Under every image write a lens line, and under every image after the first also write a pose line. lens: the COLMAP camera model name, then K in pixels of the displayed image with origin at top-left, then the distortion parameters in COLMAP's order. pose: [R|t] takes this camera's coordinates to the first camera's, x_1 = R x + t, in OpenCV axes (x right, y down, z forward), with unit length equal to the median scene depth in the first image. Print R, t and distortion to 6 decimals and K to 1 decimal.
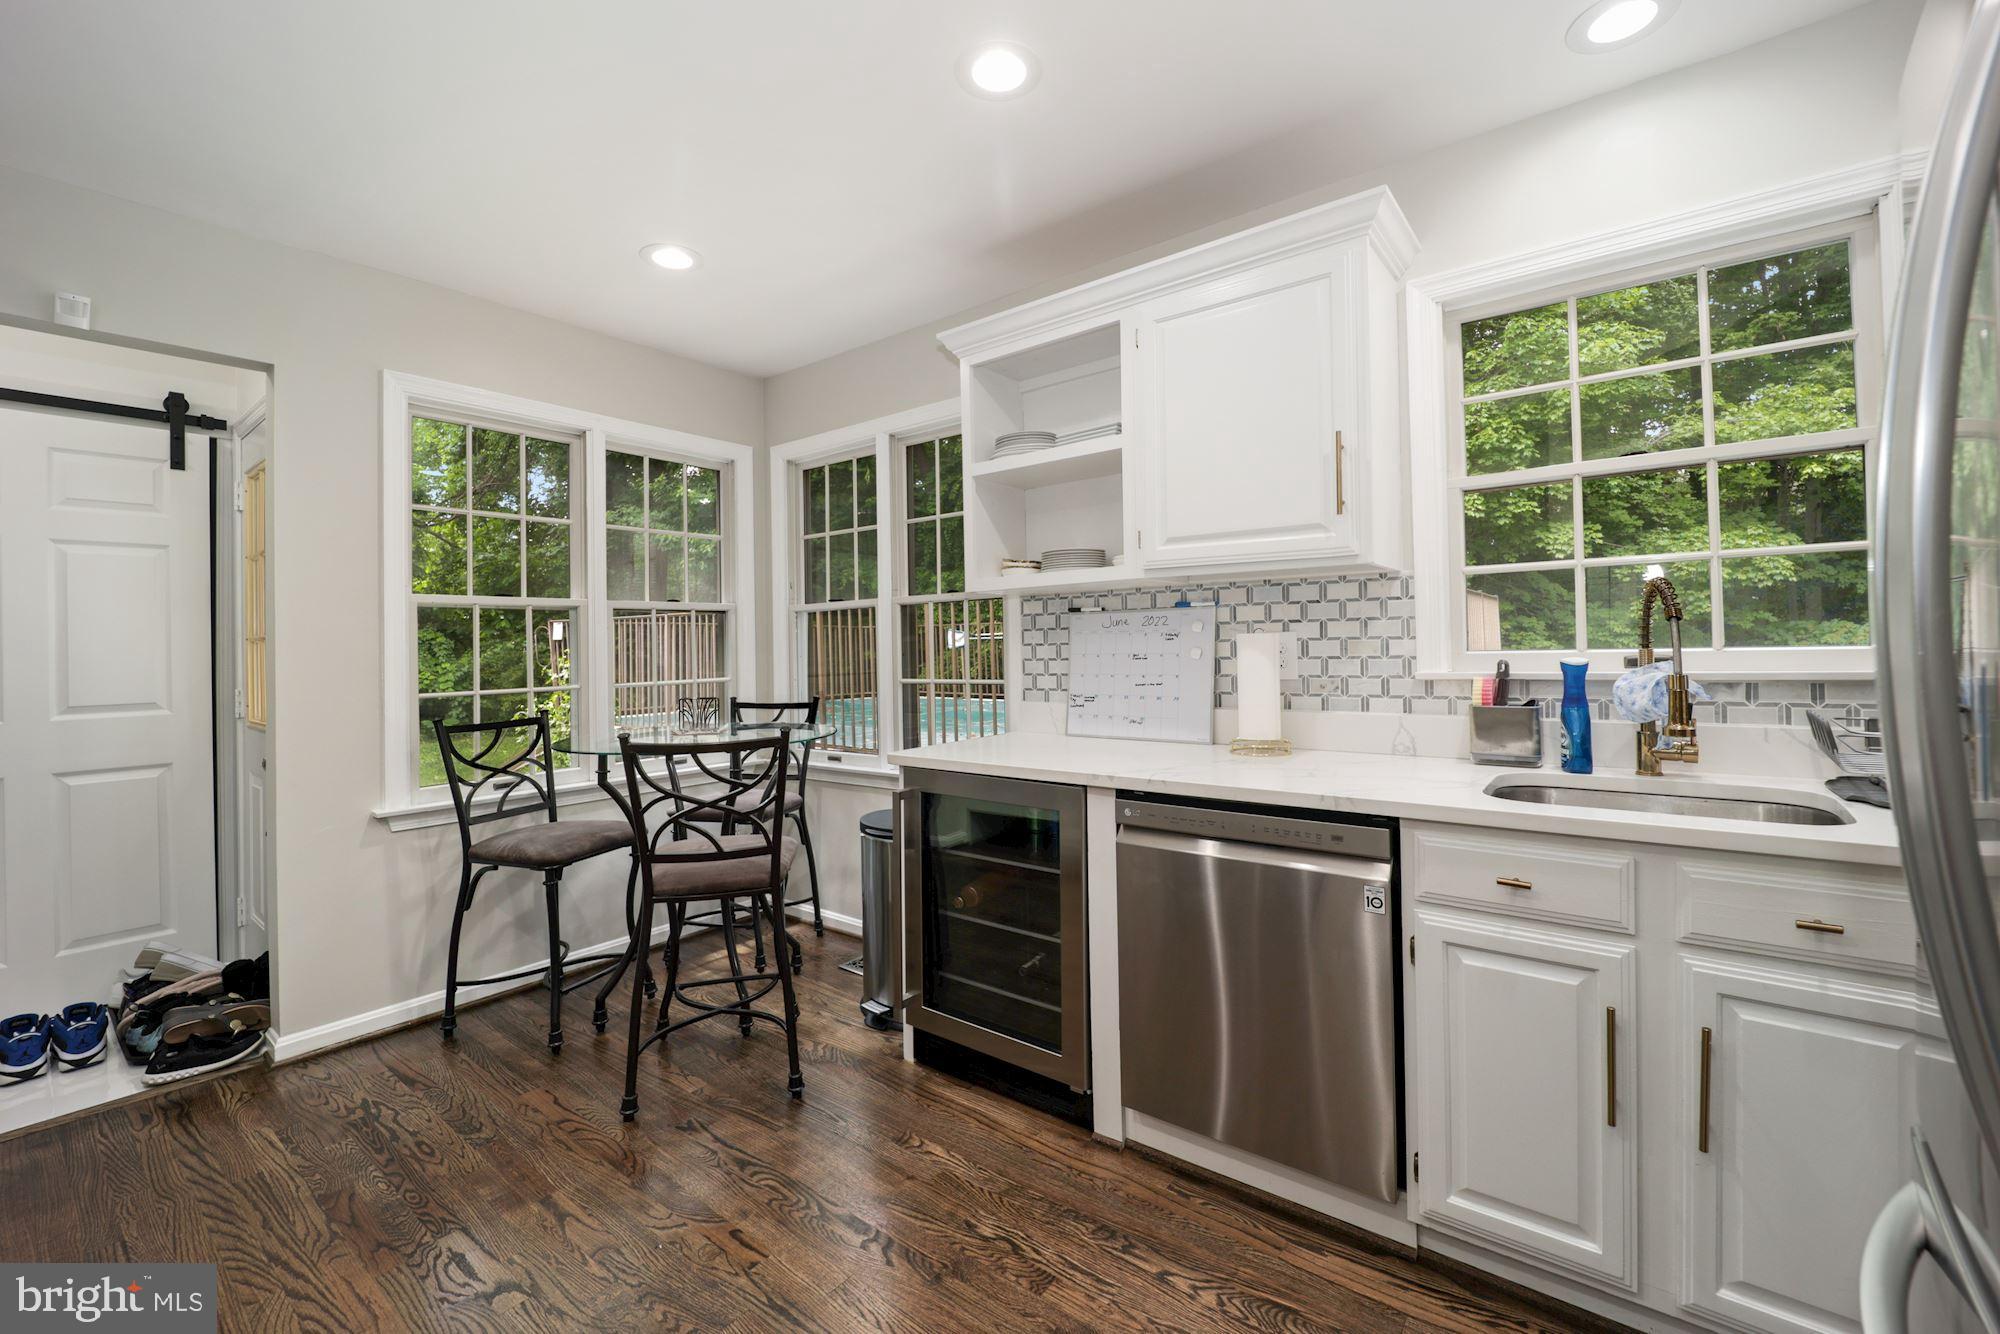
lens RADIAL K [[816.6, 0, 998.1], [0, 816.6, 650.3], [0, 0, 1]] dist [-0.001072, 0.002729]
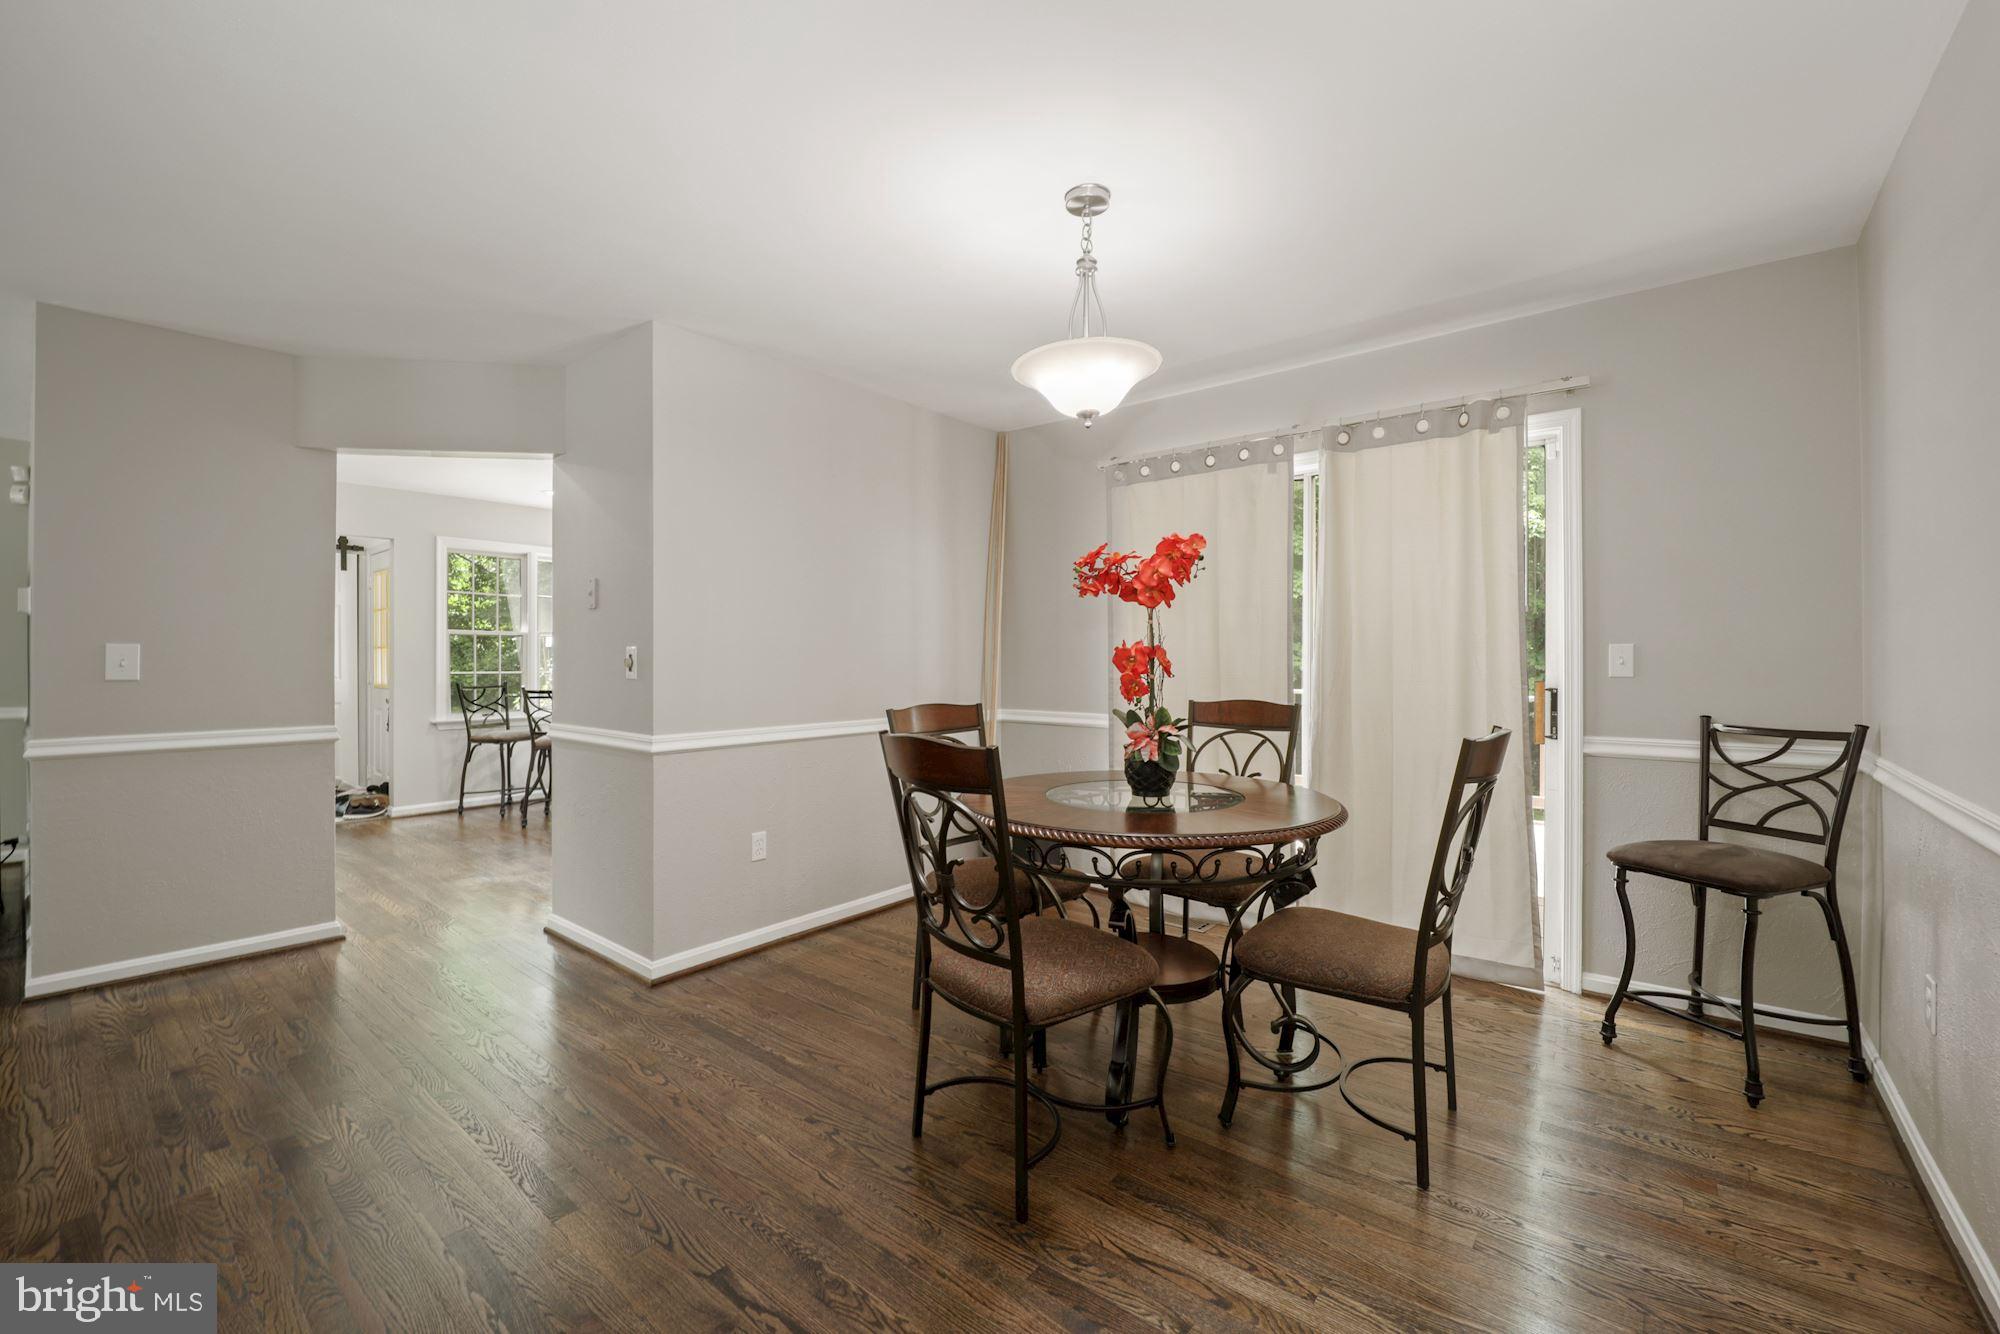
lens RADIAL K [[816.6, 0, 1005.2], [0, 816.6, 669.4], [0, 0, 1]] dist [-0.001072, 0.002729]
pose [[0.999683, 0.015785, -0.019633, 0.921828], [-0.015600, 0.999833, 0.009543, -0.000815], [0.019781, -0.009234, 0.999762, -1.299051]]
